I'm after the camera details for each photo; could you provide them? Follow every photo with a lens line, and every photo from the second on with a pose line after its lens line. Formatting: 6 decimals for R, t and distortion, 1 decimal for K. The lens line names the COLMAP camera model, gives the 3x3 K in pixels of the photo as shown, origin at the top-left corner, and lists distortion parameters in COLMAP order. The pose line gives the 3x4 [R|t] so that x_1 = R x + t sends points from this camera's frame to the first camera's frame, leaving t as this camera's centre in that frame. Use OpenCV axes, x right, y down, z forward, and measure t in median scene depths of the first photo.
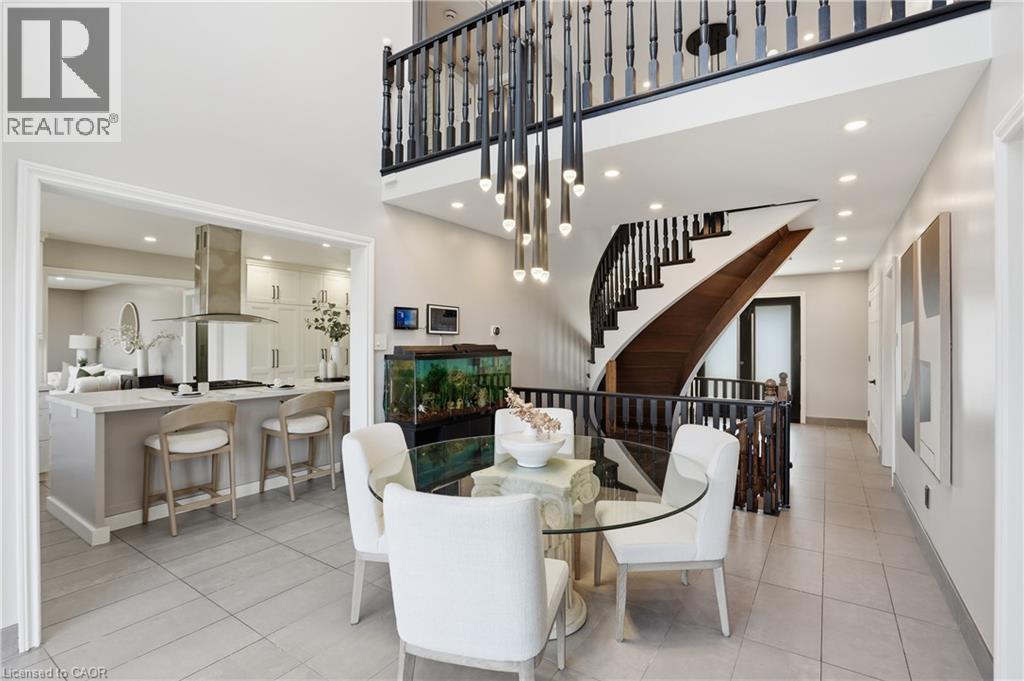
lens RADIAL K [[469.3, 0, 503.8], [0, 469.3, 342.6], [0, 0, 1]] dist [-0.035899, 0.001072]
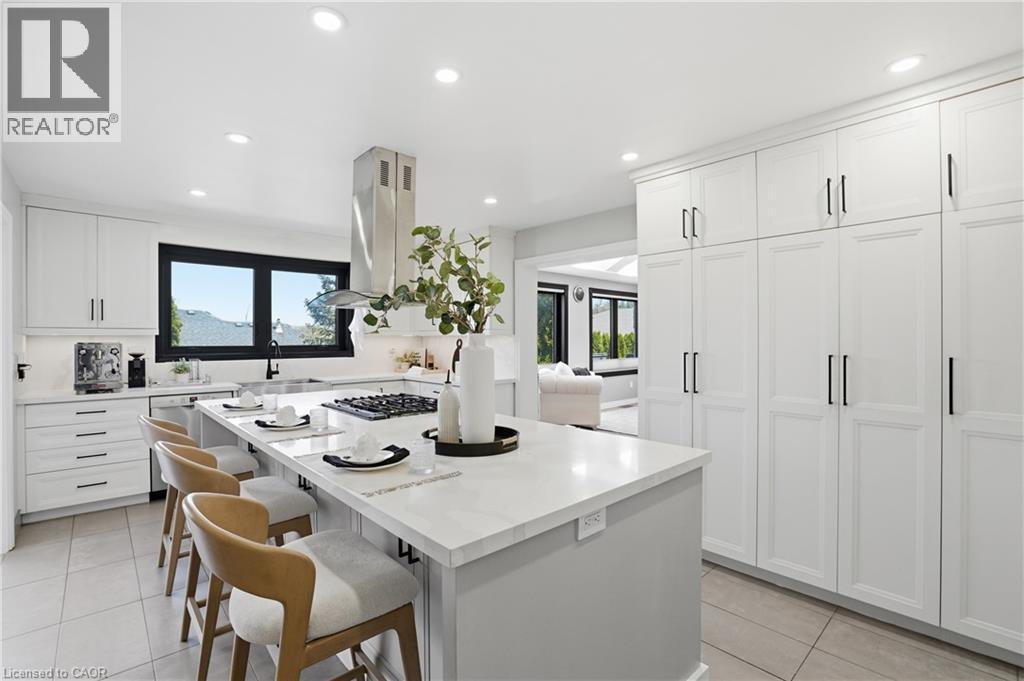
lens RADIAL K [[469.3, 0, 513.7], [0, 469.3, 341.1], [0, 0, 1]] dist [-0.035899, 0.001072]
pose [[-0.229624, 0.004589, -0.973269, -0.034916], [-0.000393, 0.999988, 0.004807, 0.001009], [0.973279, 0.001486, -0.229620, 1.103966]]
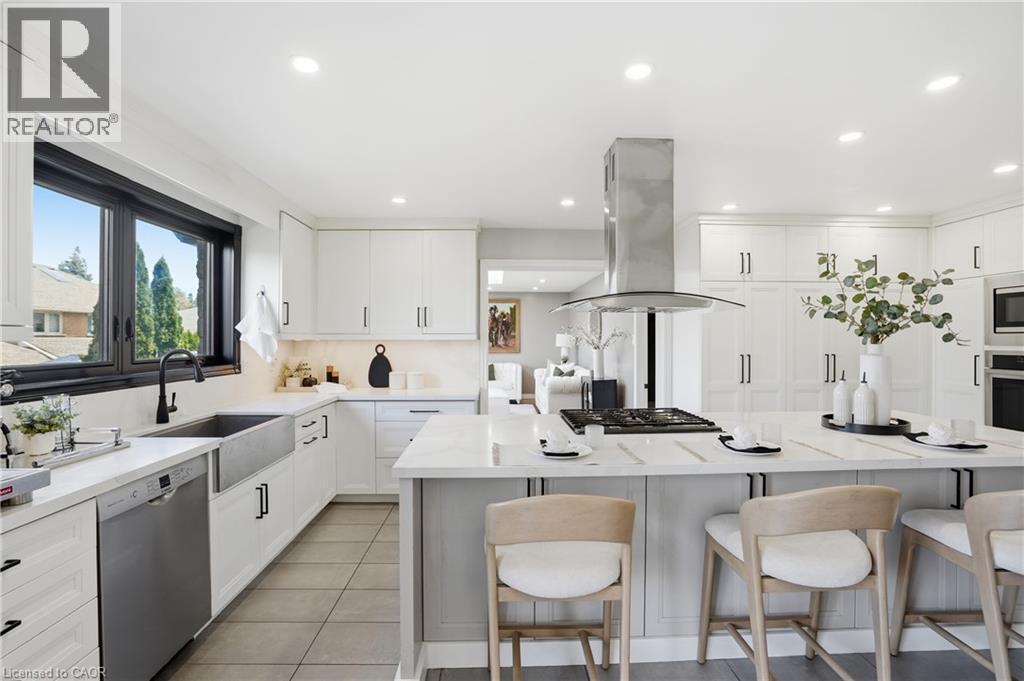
lens RADIAL K [[469.3, 0, 503.5], [0, 469.3, 342.1], [0, 0, 1]] dist [-0.035899, 0.001072]
pose [[0.580613, 0.003658, -0.814171, -0.206094], [0.000436, 0.999988, 0.004804, -0.006285], [0.814180, -0.003144, 0.580605, 0.447573]]
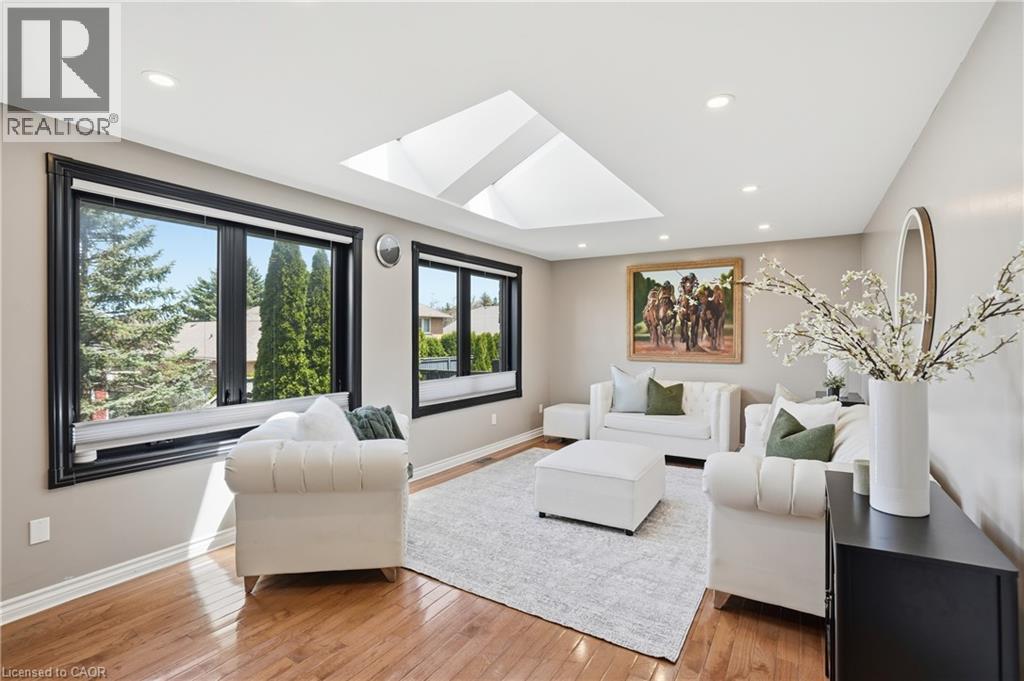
lens RADIAL K [[469.3, 0, 512.0], [0, 469.3, 339.7], [0, 0, 1]] dist [-0.035899, 0.001072]
pose [[0.032354, 0.003169, -0.999471, -0.805023], [-0.003279, 0.999990, 0.003065, -0.003972], [0.999471, 0.003178, 0.032364, 1.136559]]
